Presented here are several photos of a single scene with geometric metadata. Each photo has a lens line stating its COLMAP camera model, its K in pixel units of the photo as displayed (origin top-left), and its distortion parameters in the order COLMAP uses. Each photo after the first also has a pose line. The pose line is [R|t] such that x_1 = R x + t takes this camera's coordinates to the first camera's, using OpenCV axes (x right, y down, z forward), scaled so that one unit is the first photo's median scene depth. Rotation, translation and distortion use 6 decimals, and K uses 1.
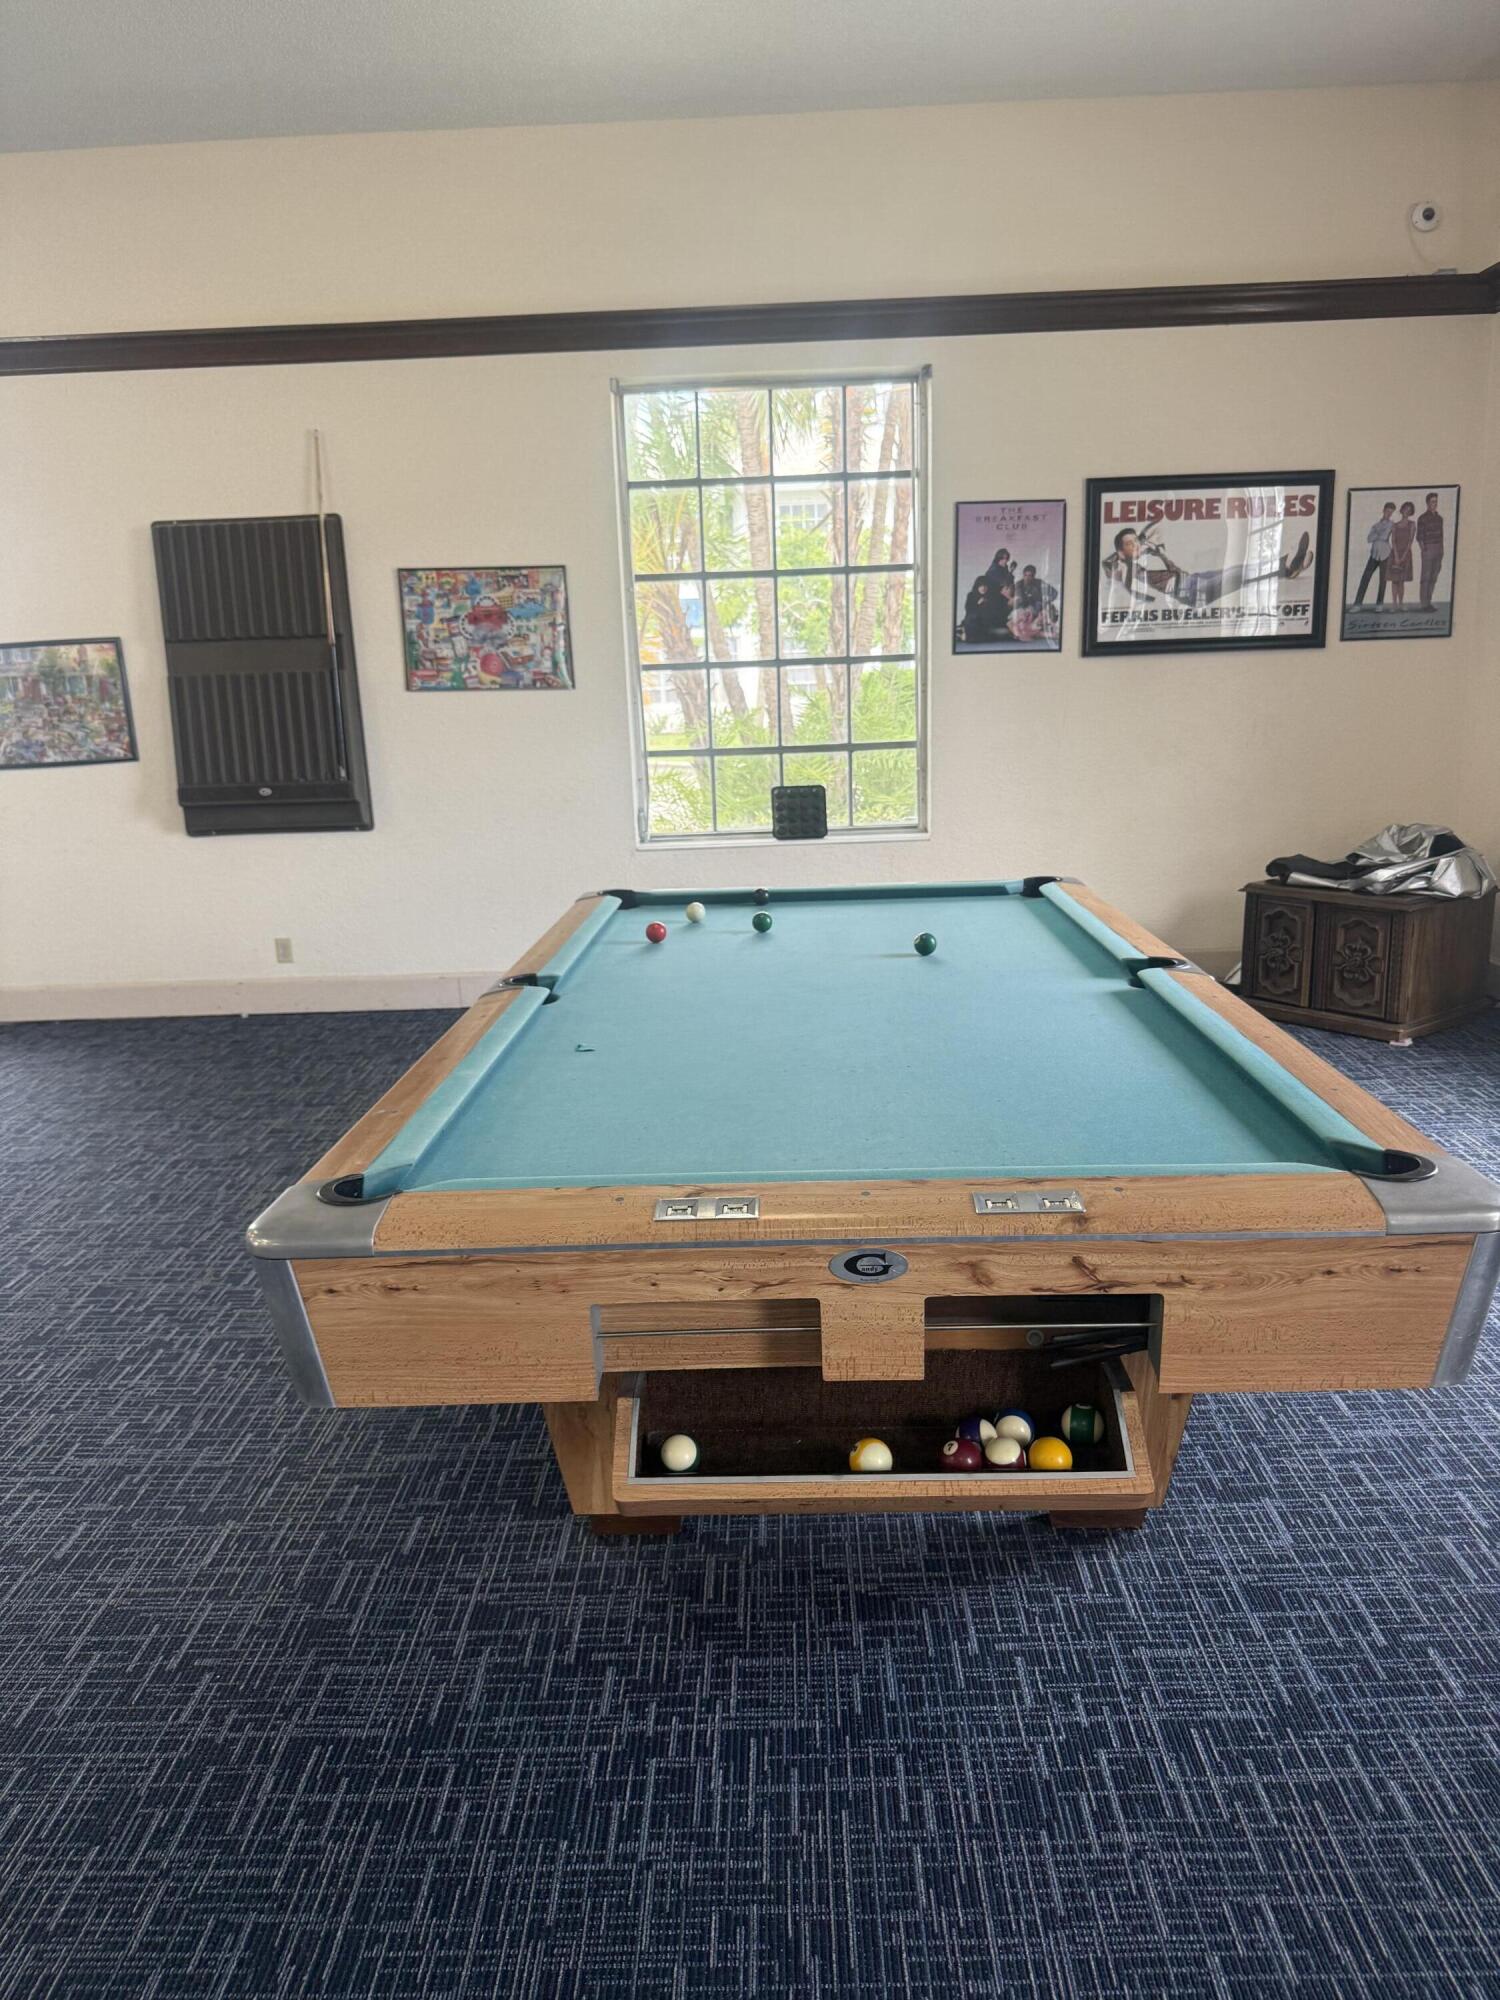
lens RADIAL K [[1390.9, 0, 749.1], [0, 1390.9, 996.1], [0, 0, 1]] dist [-0.043162, -0.002839]
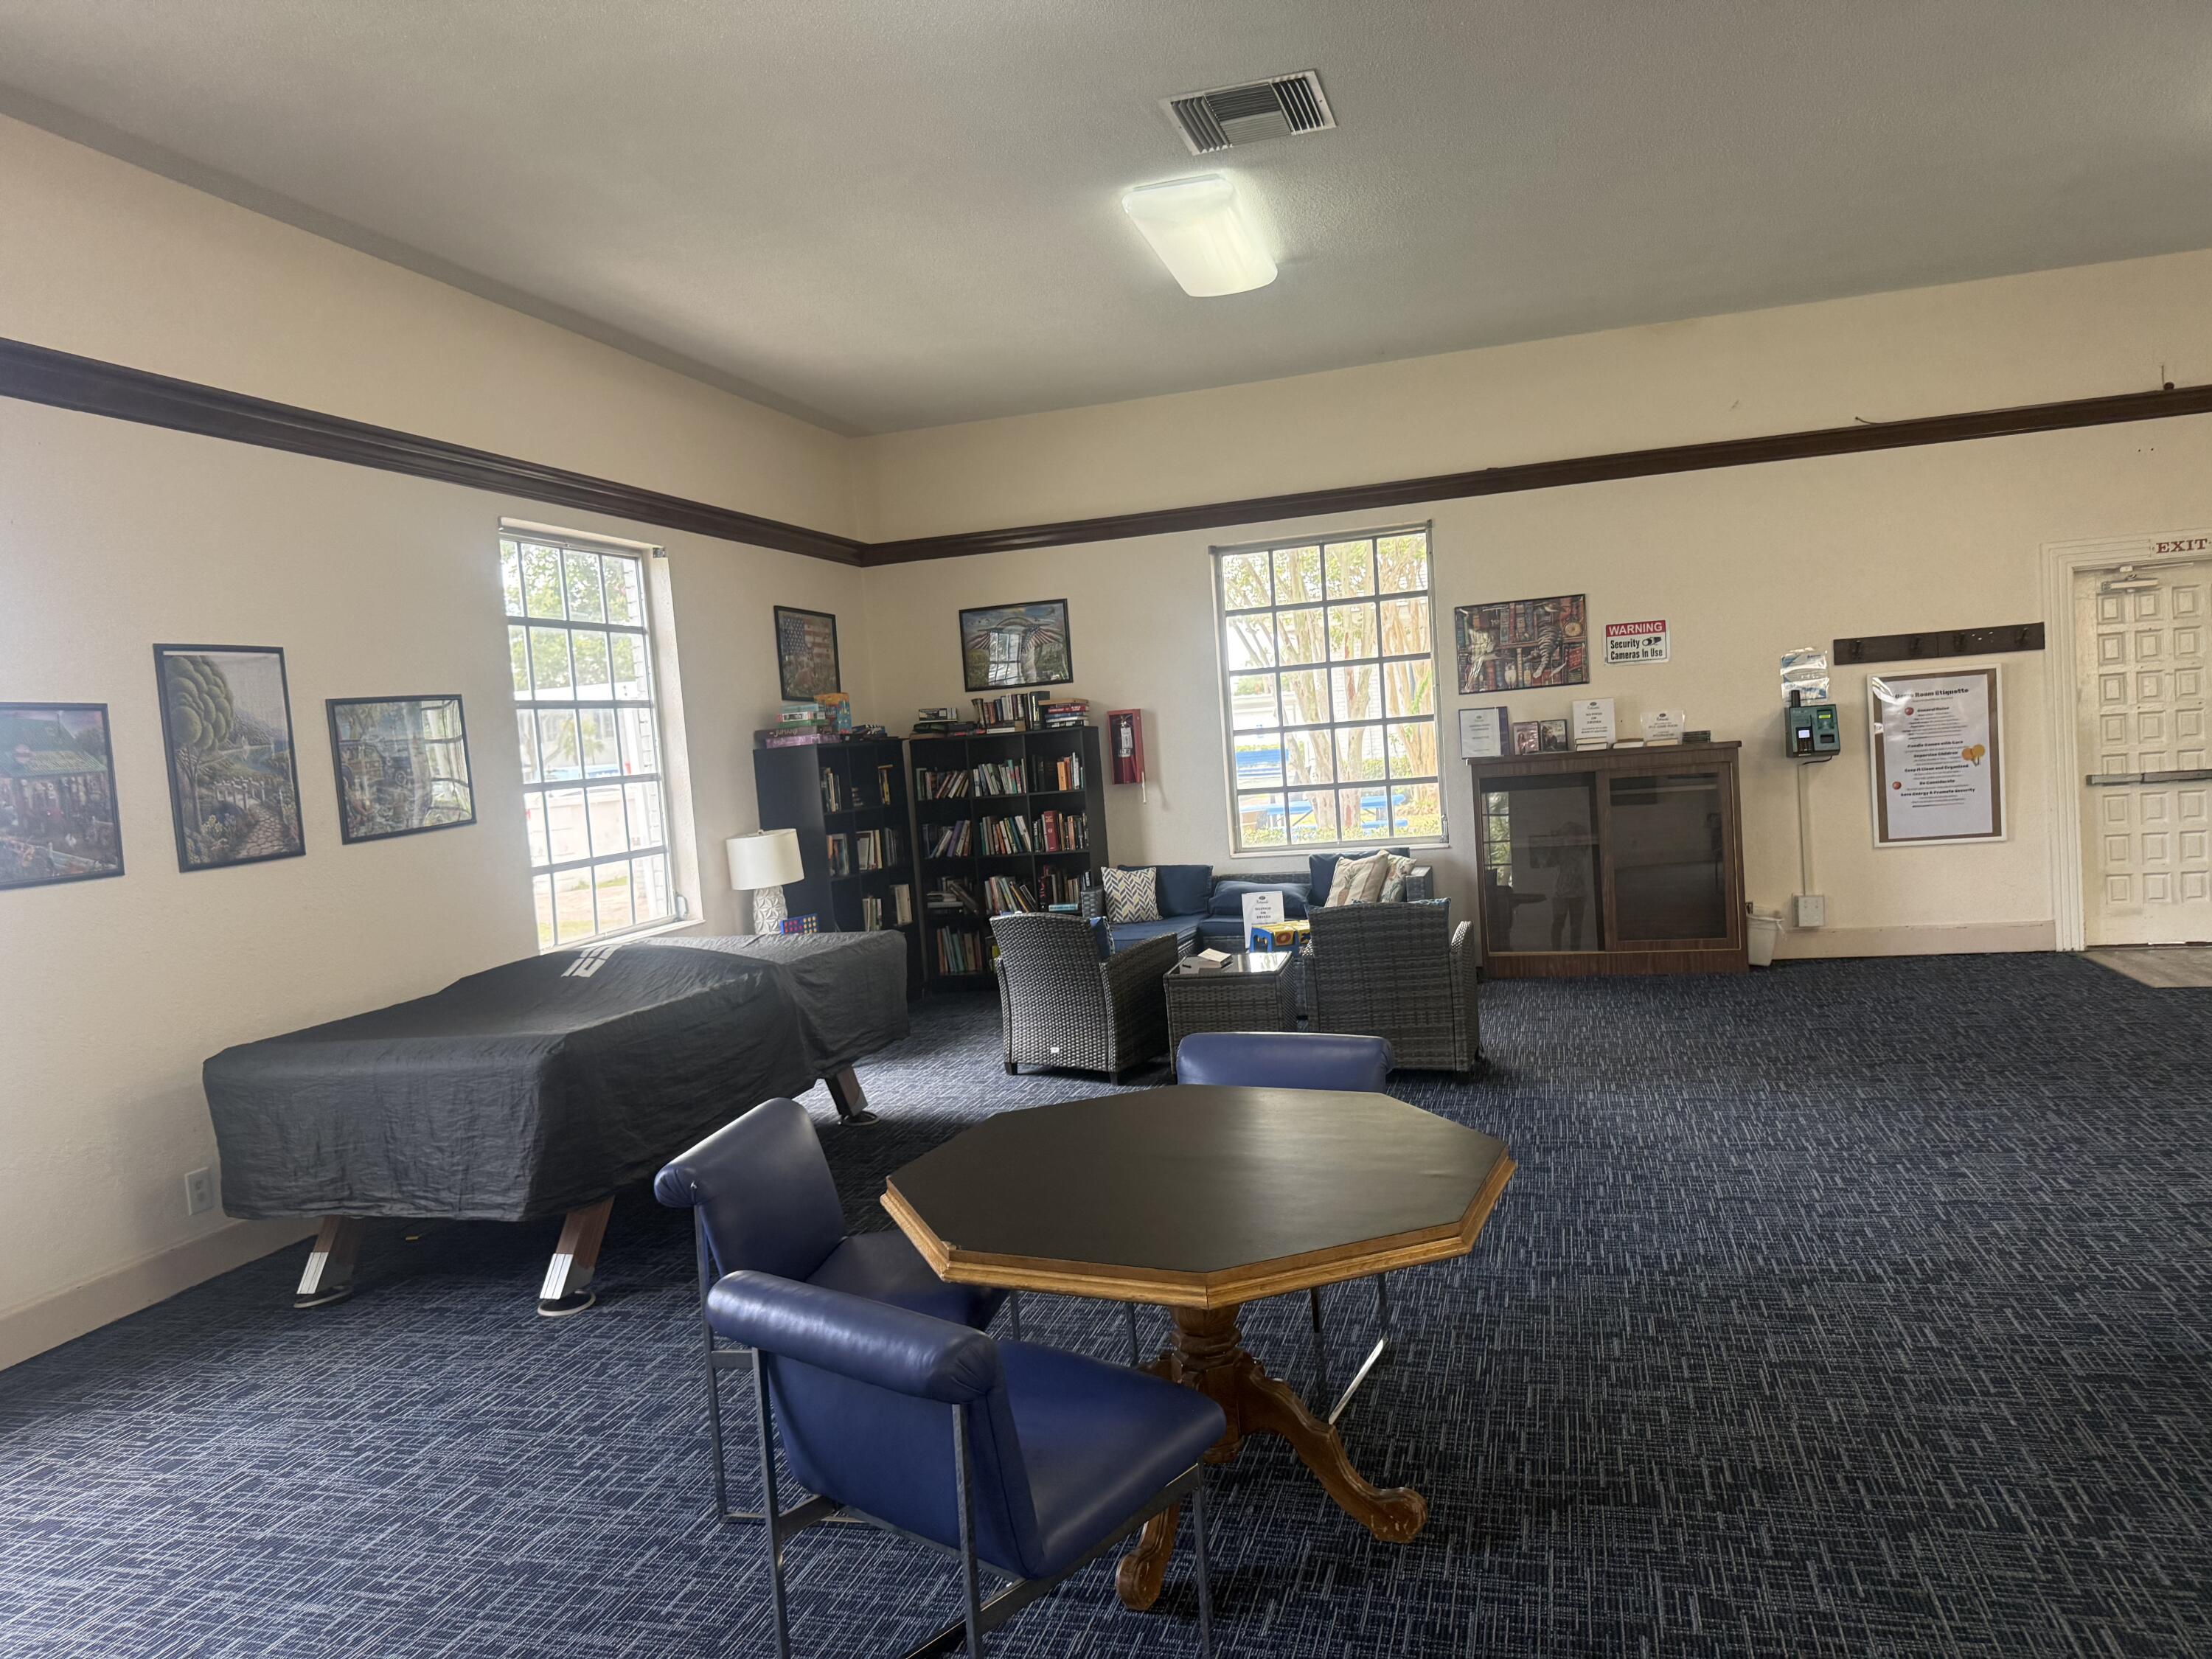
lens RADIAL K [[1538.4, 0, 1103.6], [0, 1538.4, 832.5], [0, 0, 1]] dist [-0.043162, -0.002839]
pose [[-0.960921, 0.094295, 0.260267, -1.319434], [0.167016, 0.947280, 0.273434, -0.461294], [-0.220763, 0.306217, -0.926010, 2.009214]]
